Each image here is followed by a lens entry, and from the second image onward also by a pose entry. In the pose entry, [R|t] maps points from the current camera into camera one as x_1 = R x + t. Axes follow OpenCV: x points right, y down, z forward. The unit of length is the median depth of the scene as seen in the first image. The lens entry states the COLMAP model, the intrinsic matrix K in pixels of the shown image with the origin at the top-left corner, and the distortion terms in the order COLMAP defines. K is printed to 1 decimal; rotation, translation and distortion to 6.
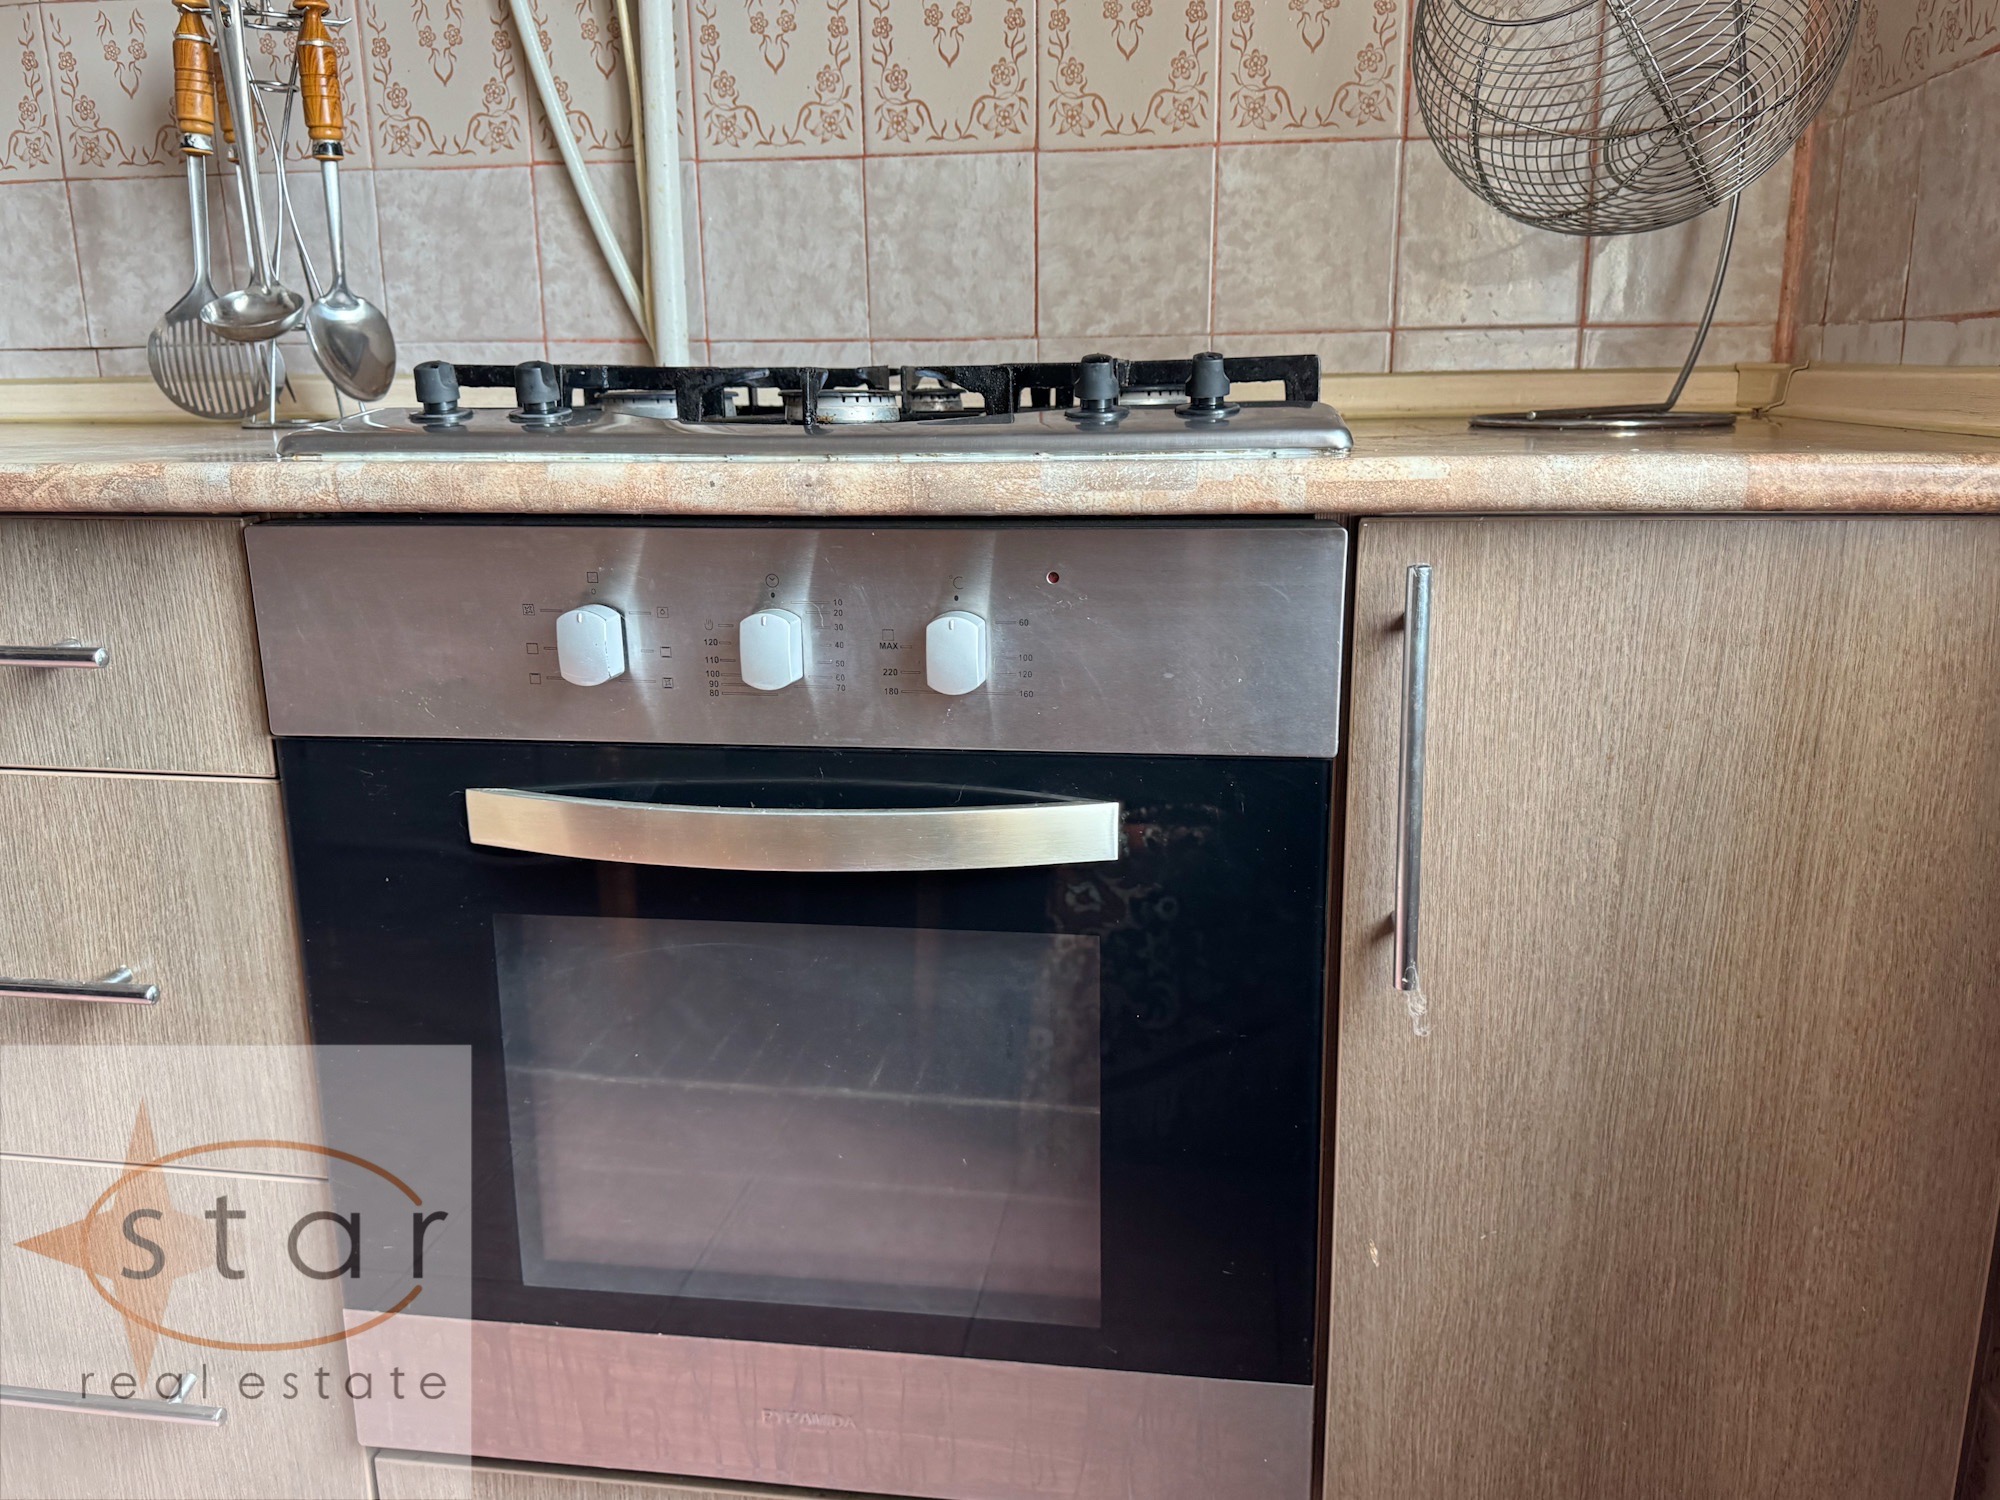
lens RADIAL K [[1416.2, 0, 999.1], [0, 1416.2, 756.4], [0, 0, 1]] dist [0.066575, -0.074115]
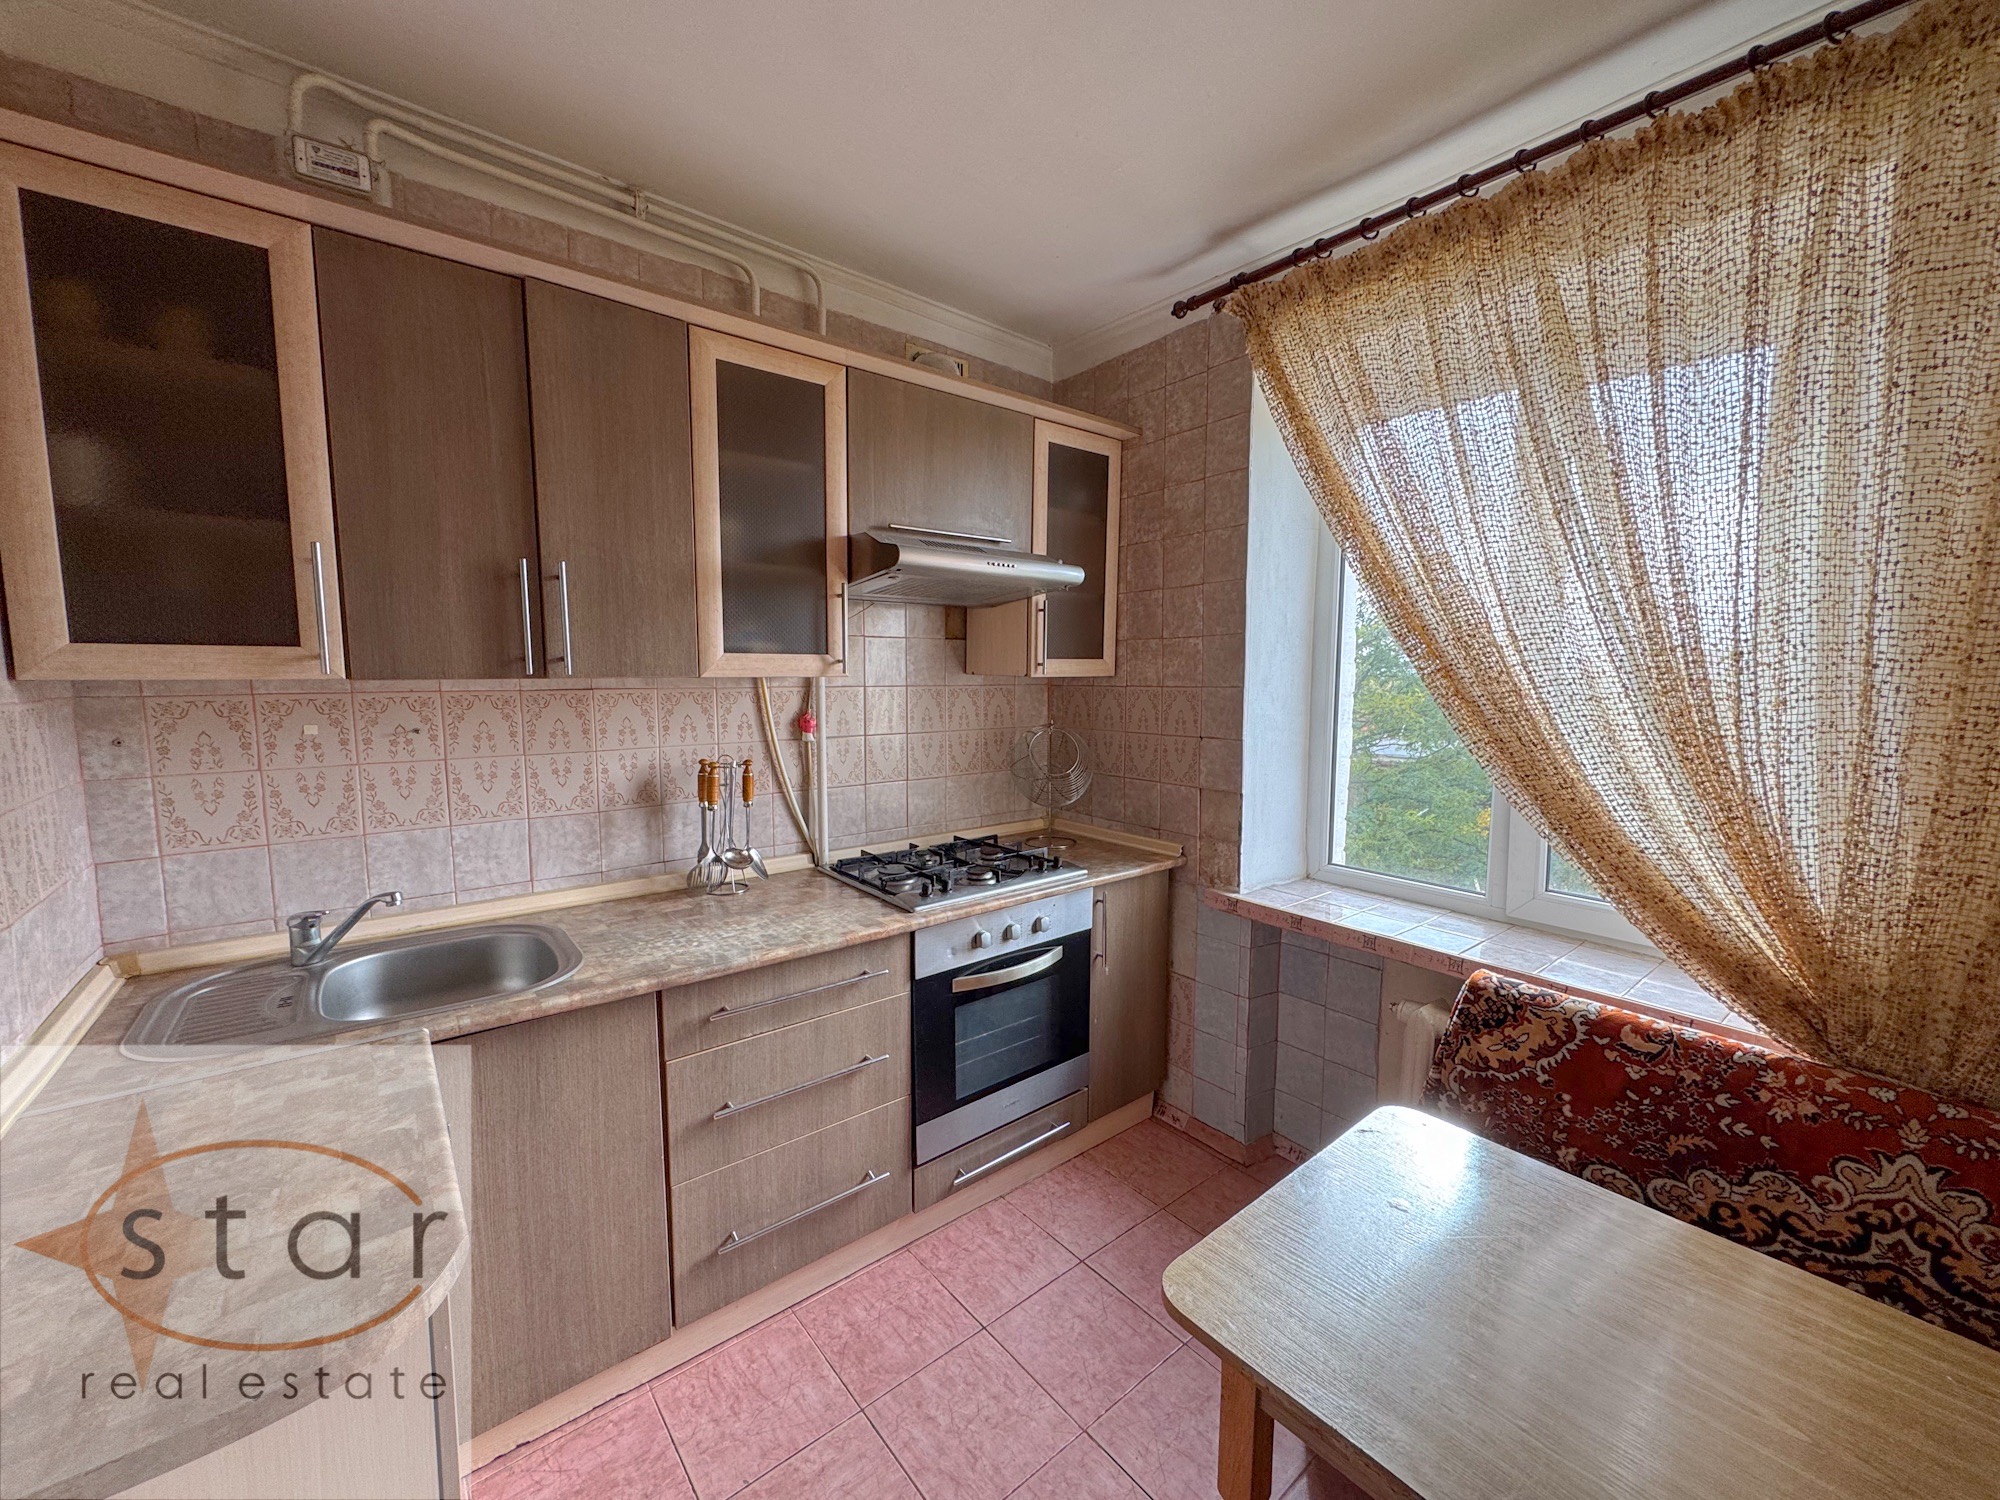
lens RADIAL K [[801.0, 0, 1003.3], [0, 801.0, 742.3], [0, 0, 1]] dist [-0.000060, 0.000207]
pose [[0.677429, -0.055976, 0.733455, -1.232697], [0.166773, 0.982823, -0.079027, -0.288648], [-0.716433, 0.175855, 0.675128, -0.567462]]
